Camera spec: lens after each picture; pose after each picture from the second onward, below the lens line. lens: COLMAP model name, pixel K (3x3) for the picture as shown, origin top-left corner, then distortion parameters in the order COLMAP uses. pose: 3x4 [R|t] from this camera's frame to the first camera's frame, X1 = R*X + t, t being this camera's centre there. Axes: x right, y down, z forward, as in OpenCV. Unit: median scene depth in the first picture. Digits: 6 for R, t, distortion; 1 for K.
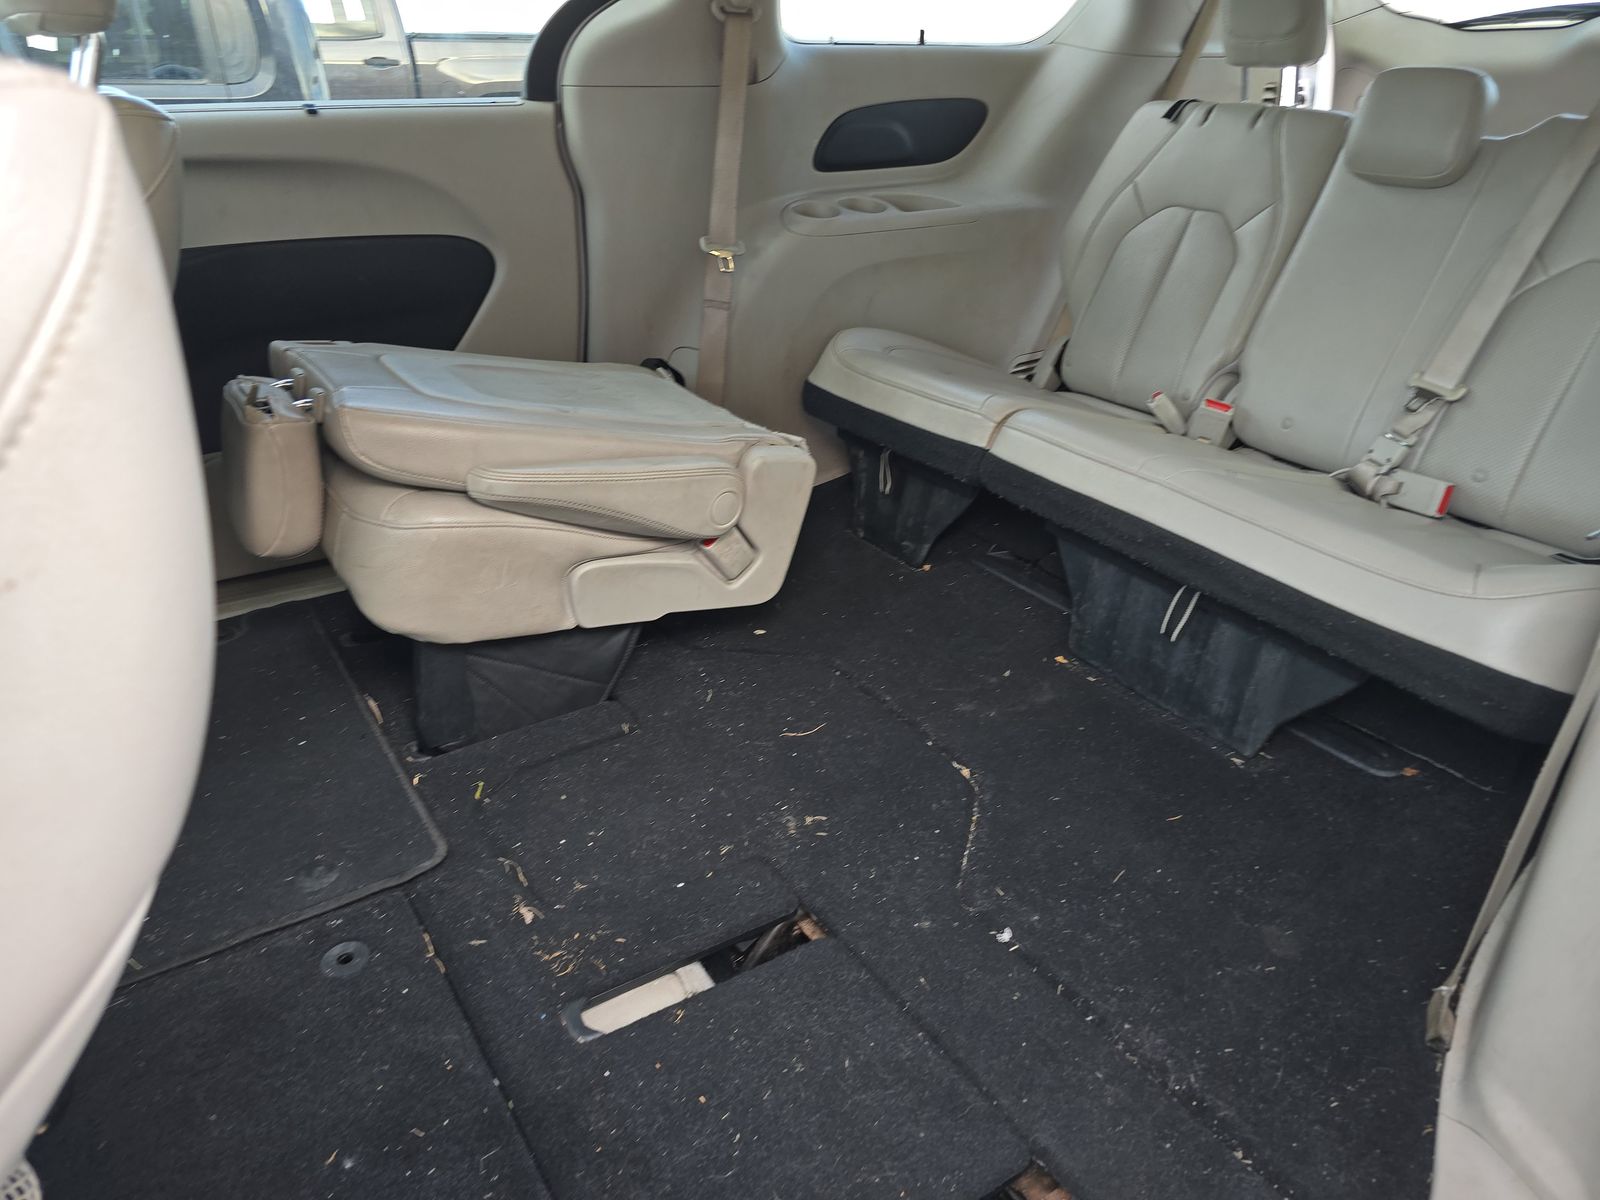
lens RADIAL K [[1072.6, 0, 800.0], [0, 1072.6, 600.0], [0, 0, 1]] dist [0.022237, 0.001287]
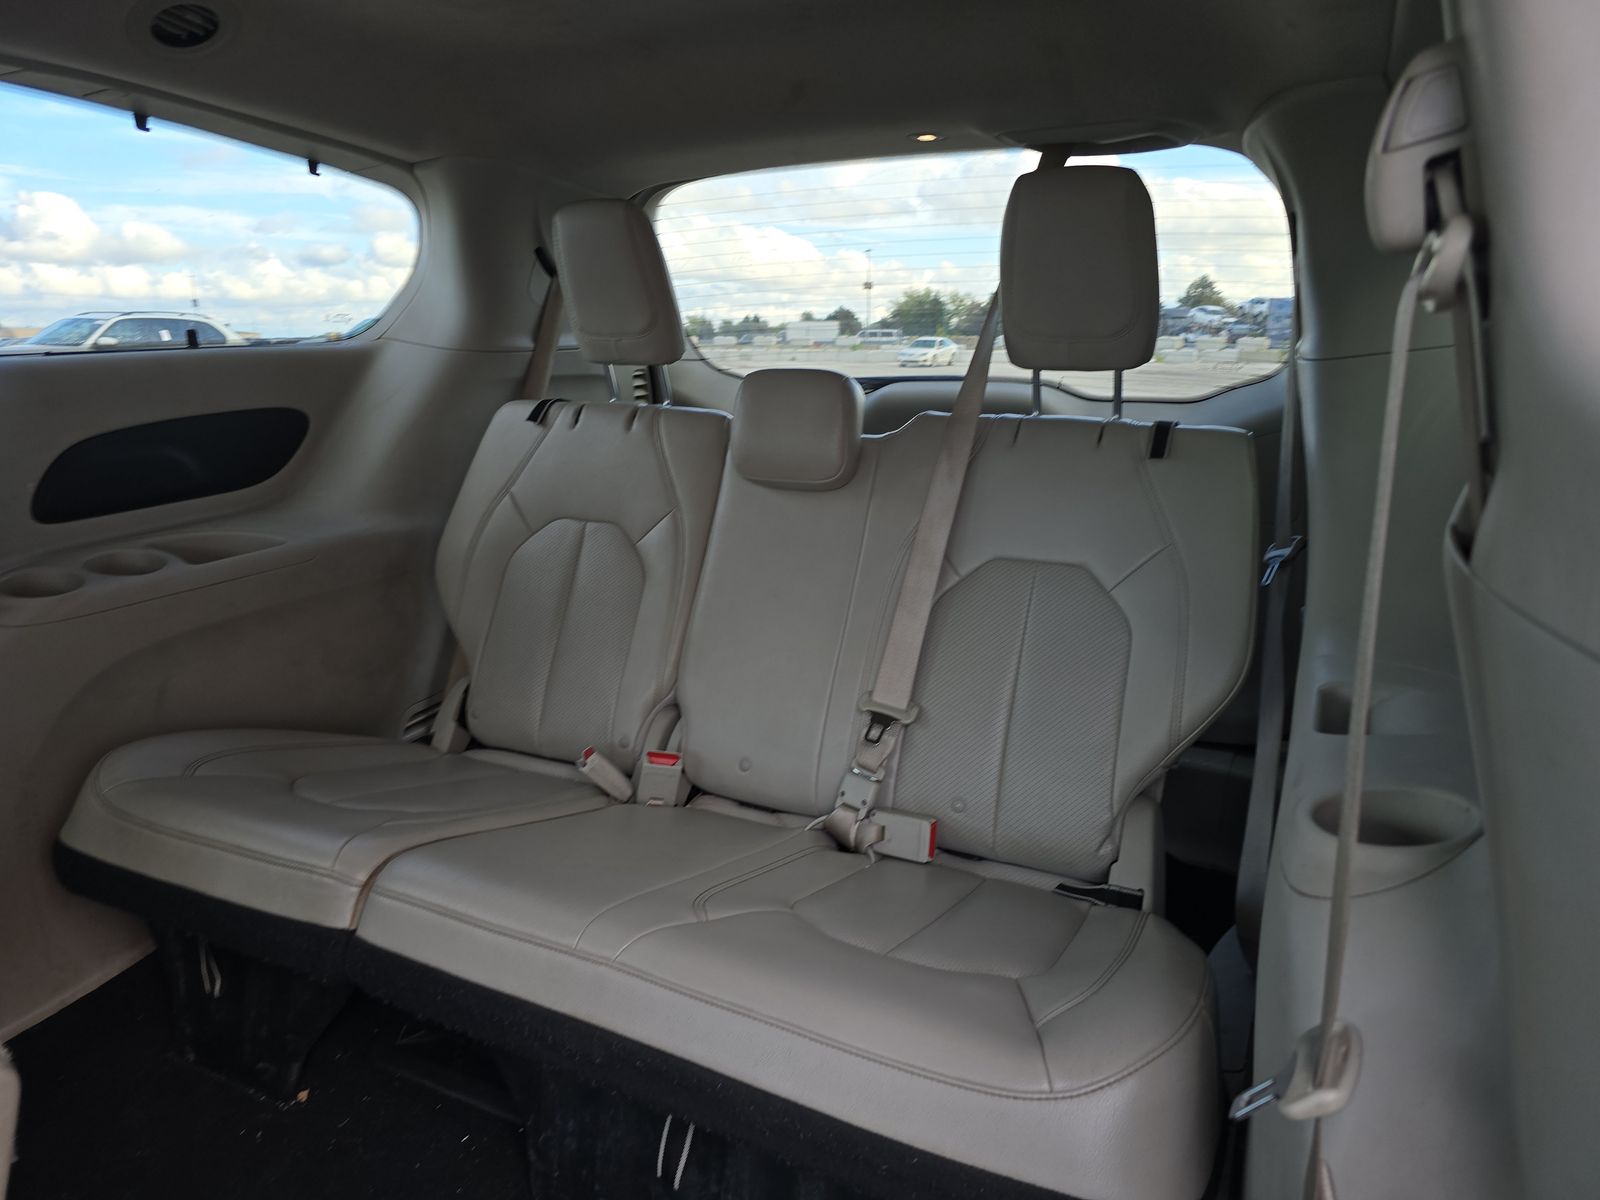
lens RADIAL K [[1072.6, 0, 800.0], [0, 1072.6, 600.0], [0, 0, 1]] dist [0.022237, 0.001287]
pose [[0.870671, -0.144748, 0.470086, 0.113503], [0.235121, 0.961935, -0.139283, -0.154613], [-0.432031, 0.231796, 0.871562, 0.221978]]
